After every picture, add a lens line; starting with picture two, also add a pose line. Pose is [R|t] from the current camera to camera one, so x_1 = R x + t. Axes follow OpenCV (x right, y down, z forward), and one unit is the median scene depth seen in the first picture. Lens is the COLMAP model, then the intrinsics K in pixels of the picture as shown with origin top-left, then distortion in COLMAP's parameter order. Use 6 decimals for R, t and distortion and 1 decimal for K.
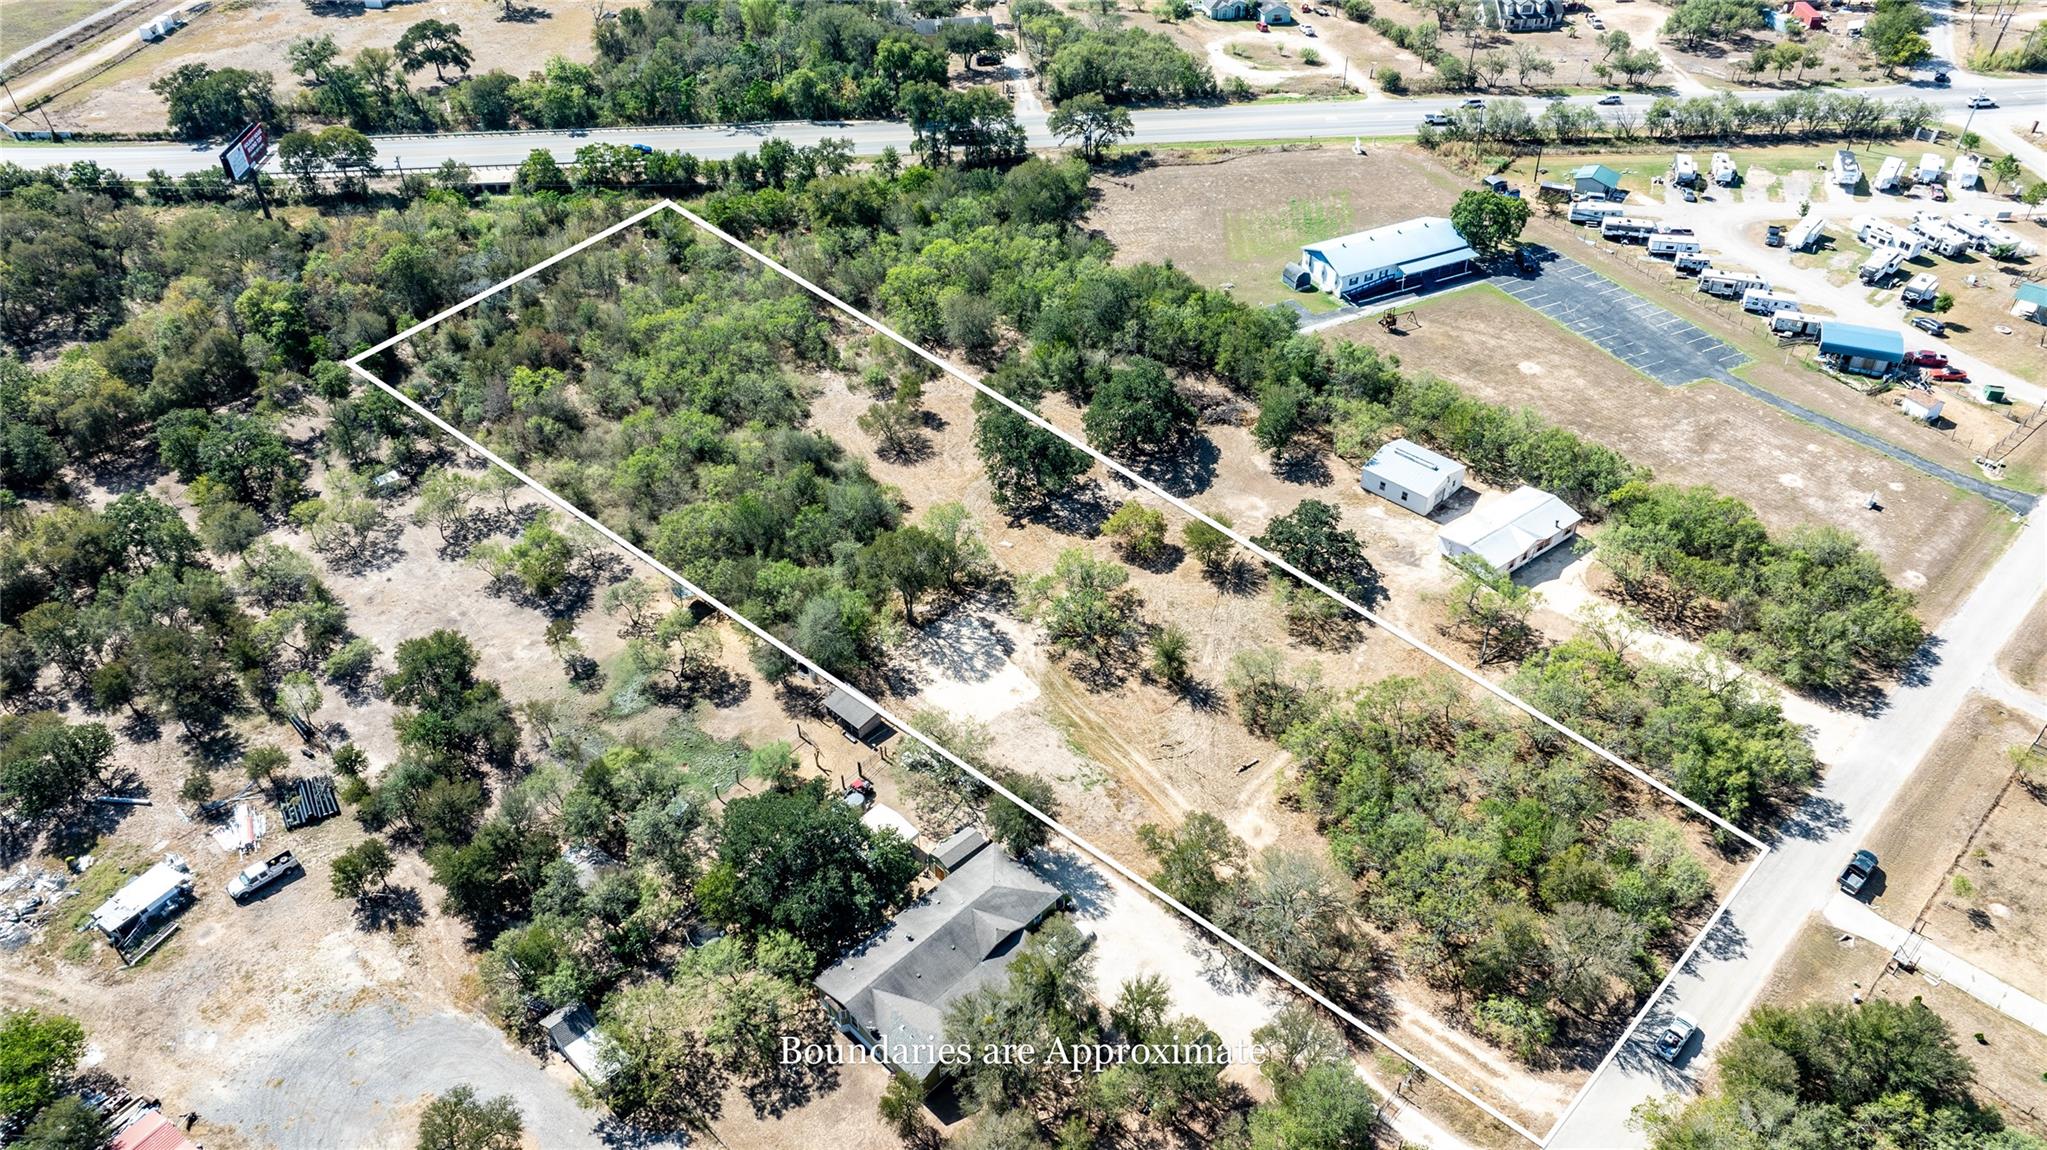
lens RADIAL K [[1438.8, 0, 1023.5], [0, 1438.8, 575.0], [0, 0, 1]] dist [-0.025704, 0.005492]
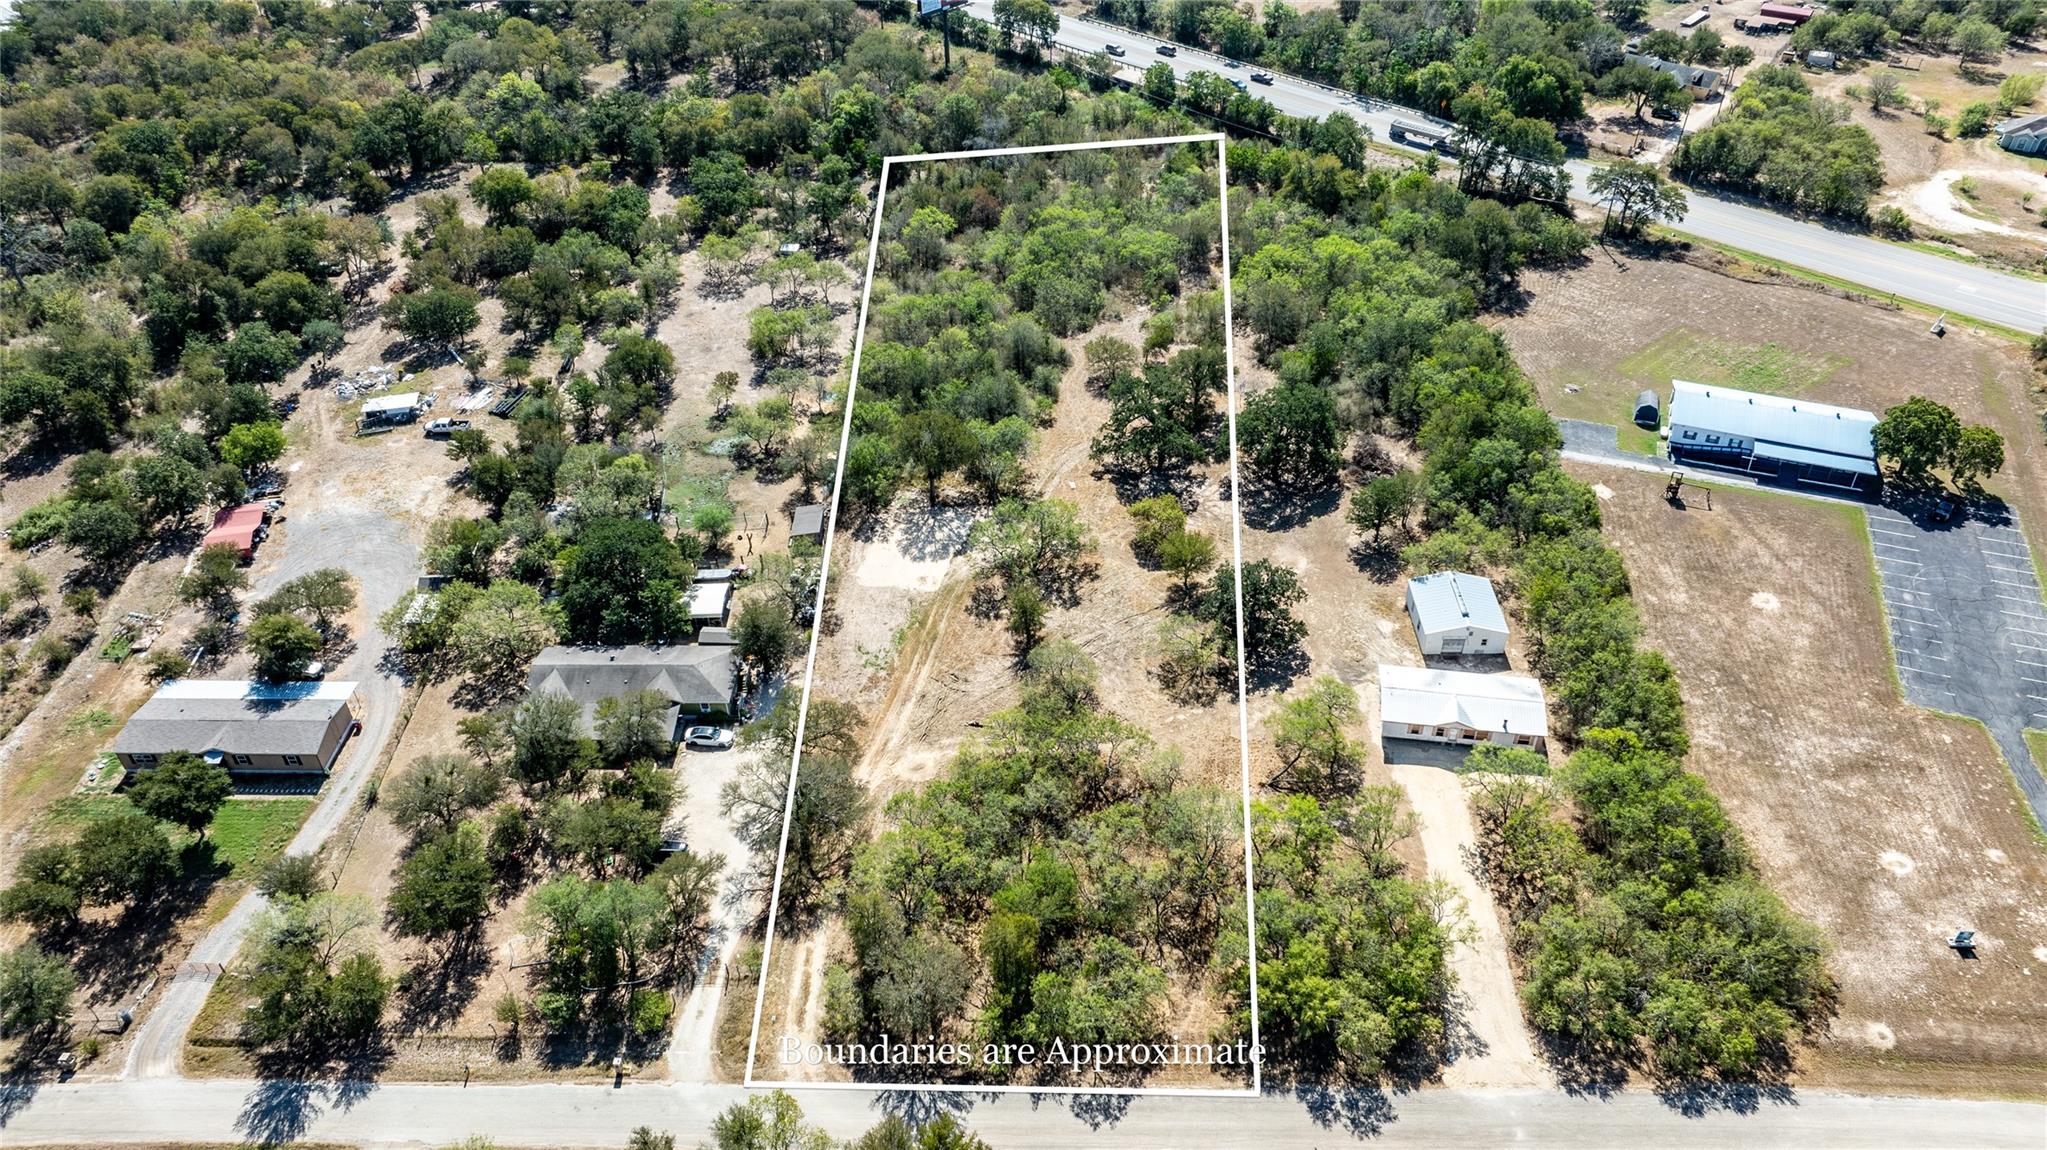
lens RADIAL K [[1438.8, 0, 1023.5], [0, 1438.8, 575.0], [0, 0, 1]] dist [-0.025704, 0.005492]
pose [[0.693326, 0.453180, -0.560291, 0.637897], [-0.445218, 0.880748, 0.161445, -0.128557], [0.566639, 0.137518, 0.812410, 0.148535]]
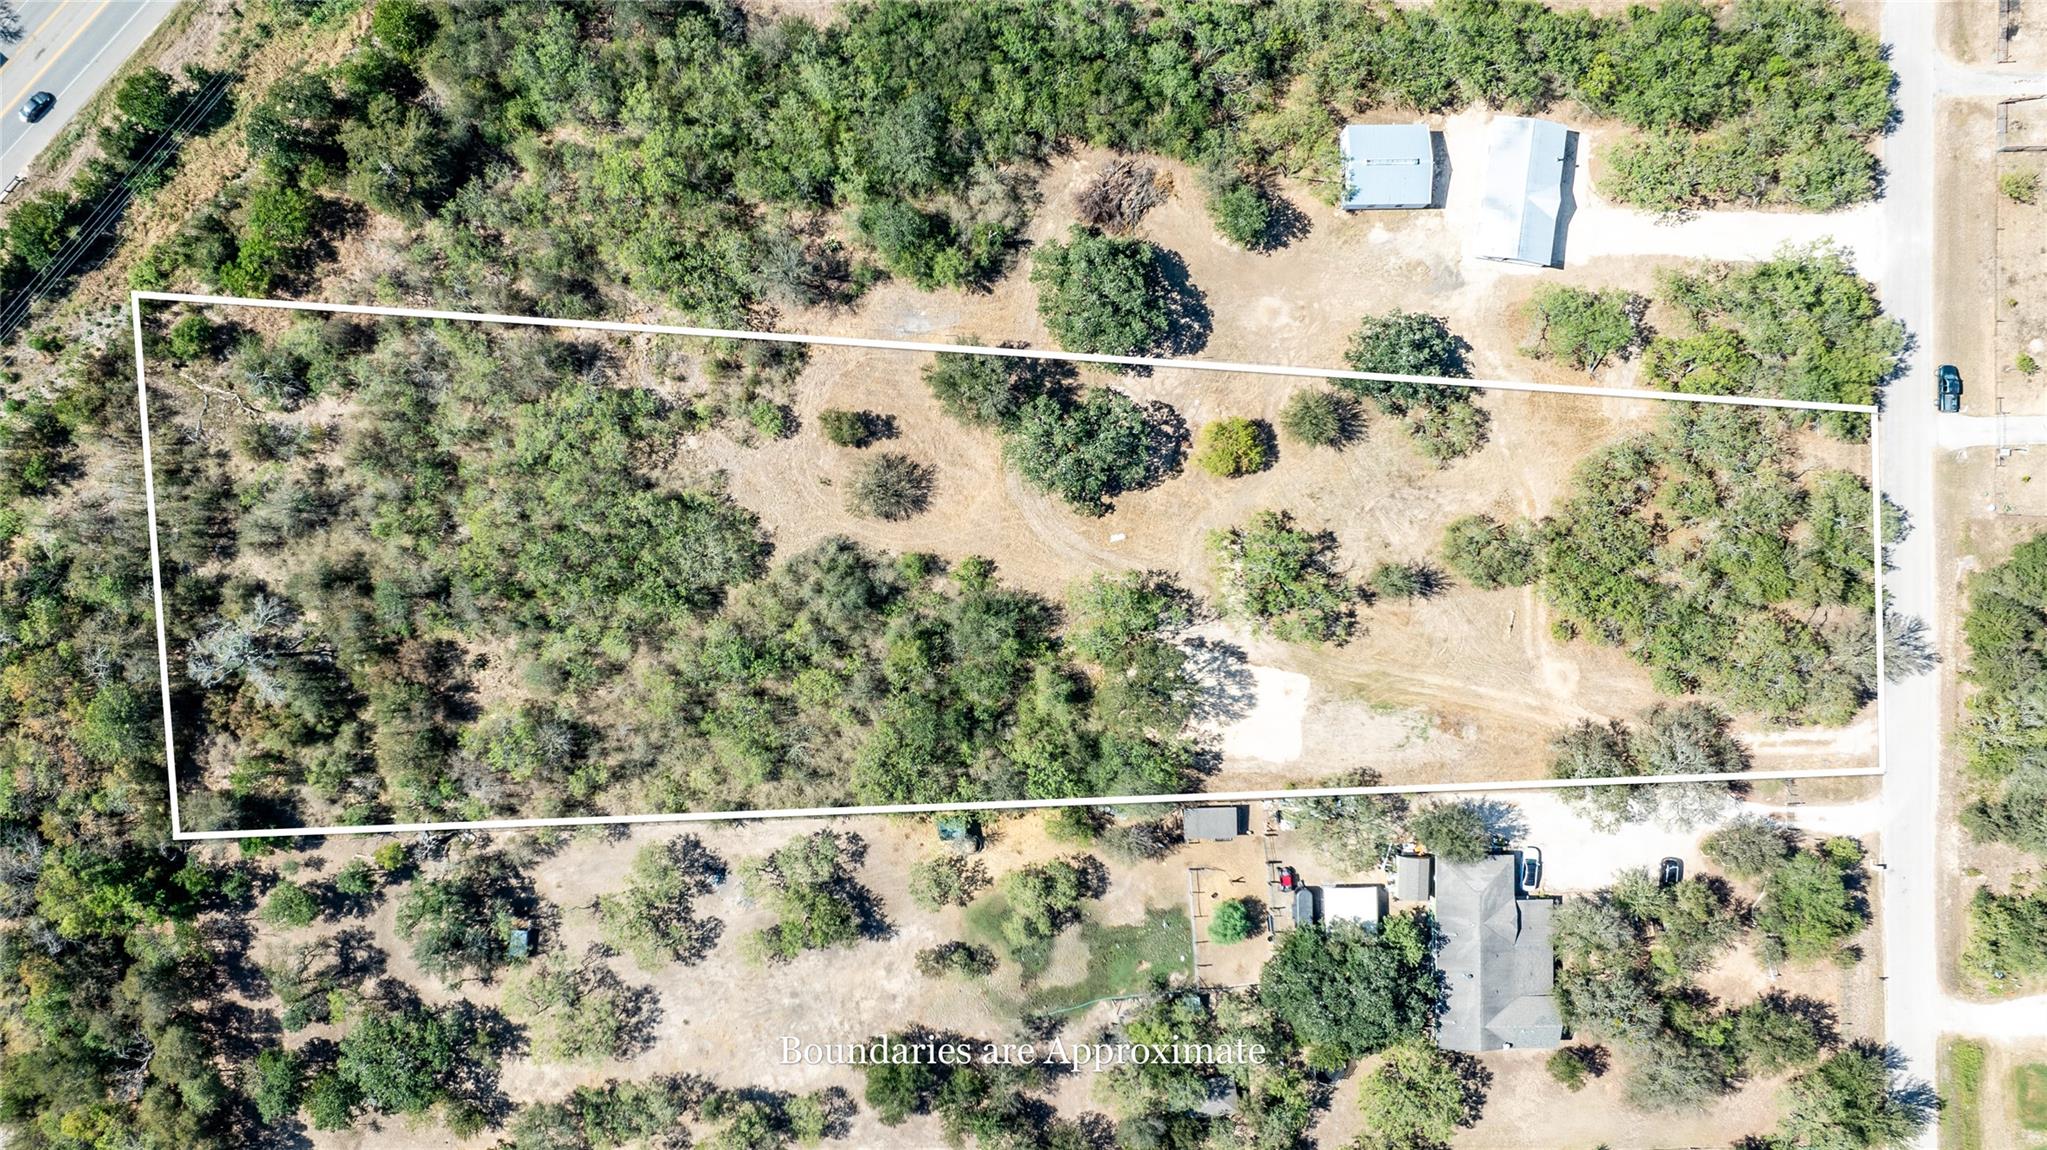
lens RADIAL K [[1438.8, 0, 1023.5], [0, 1438.8, 575.0], [0, 0, 1]] dist [-0.025704, 0.005492]
pose [[0.706480, -0.707456, 0.019798, -0.099701], [0.443498, 0.464340, 0.766614, -0.833989], [-0.551539, -0.532817, 0.641802, 0.456258]]
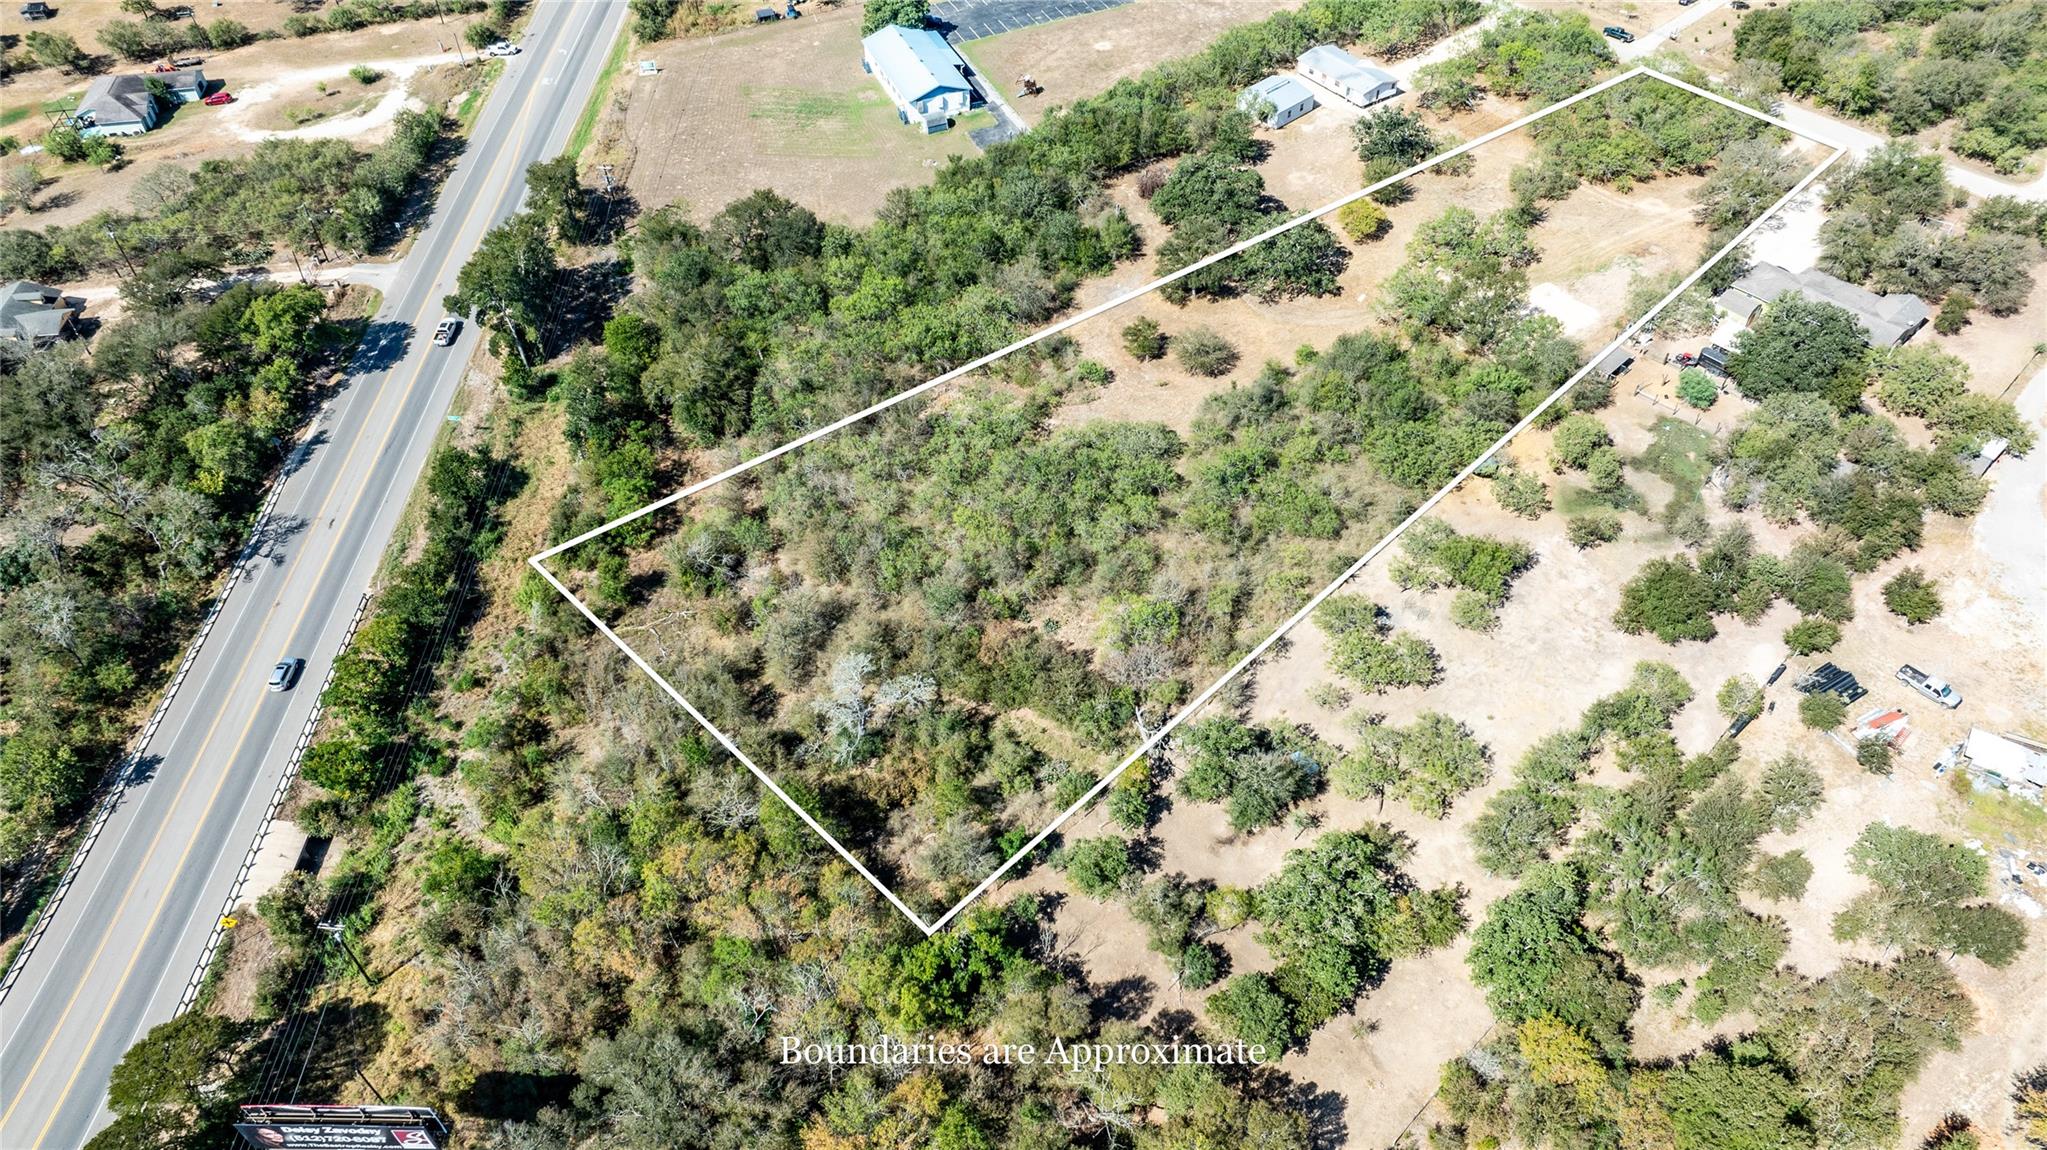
lens RADIAL K [[1438.8, 0, 1023.5], [0, 1438.8, 575.0], [0, 0, 1]] dist [-0.025704, 0.005492]
pose [[0.038015, -0.699940, 0.713189, -1.097099], [0.645644, 0.561935, 0.517081, -0.735367], [-0.762691, 0.440809, 0.473275, 0.830297]]
